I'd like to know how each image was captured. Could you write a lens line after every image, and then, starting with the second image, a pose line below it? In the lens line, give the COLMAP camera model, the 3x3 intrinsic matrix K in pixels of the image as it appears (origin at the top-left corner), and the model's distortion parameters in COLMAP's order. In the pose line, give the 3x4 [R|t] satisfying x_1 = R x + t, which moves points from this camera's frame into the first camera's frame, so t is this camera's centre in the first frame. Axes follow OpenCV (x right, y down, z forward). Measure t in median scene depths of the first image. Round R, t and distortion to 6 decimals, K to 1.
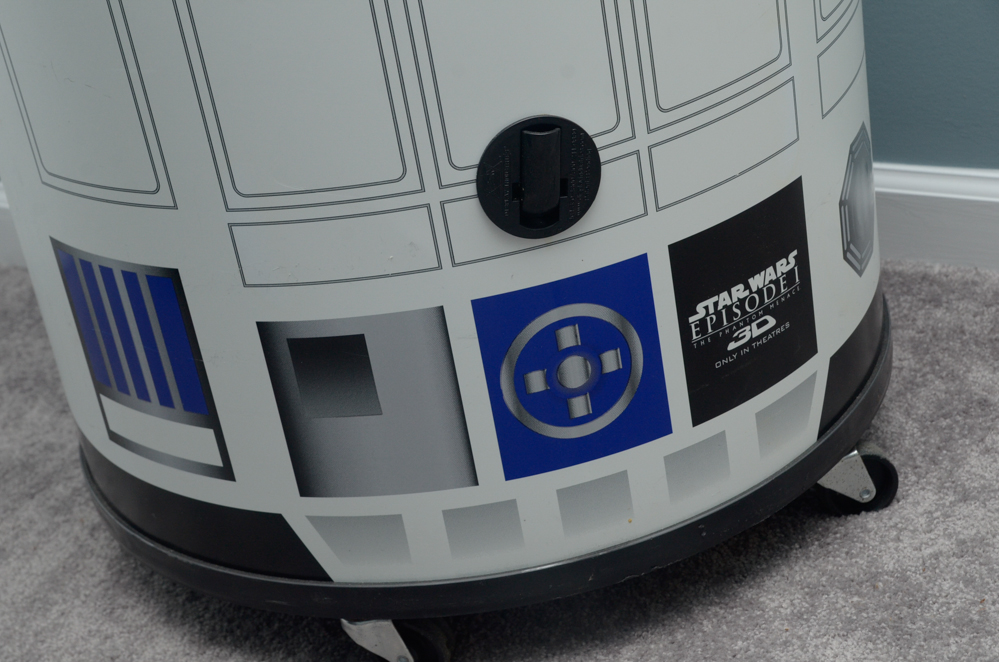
lens RADIAL K [[1797.7, 0, 499.5], [0, 1797.7, 331.0], [0, 0, 1]] dist [0.146339, -0.020160]
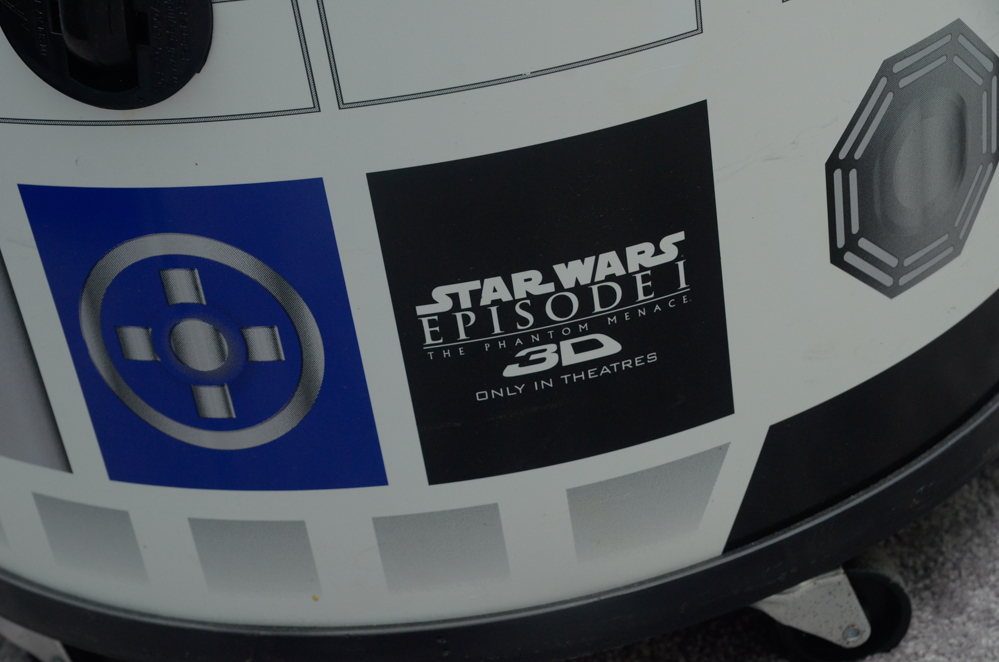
lens RADIAL K [[1797.7, 0, 499.5], [0, 1797.7, 331.0], [0, 0, 1]] dist [0.146339, -0.020160]
pose [[0.883871, 0.275209, -0.378196, 0.335823], [-0.213831, 0.956888, 0.196577, -0.113424], [0.415991, -0.092878, 0.904613, 0.496918]]
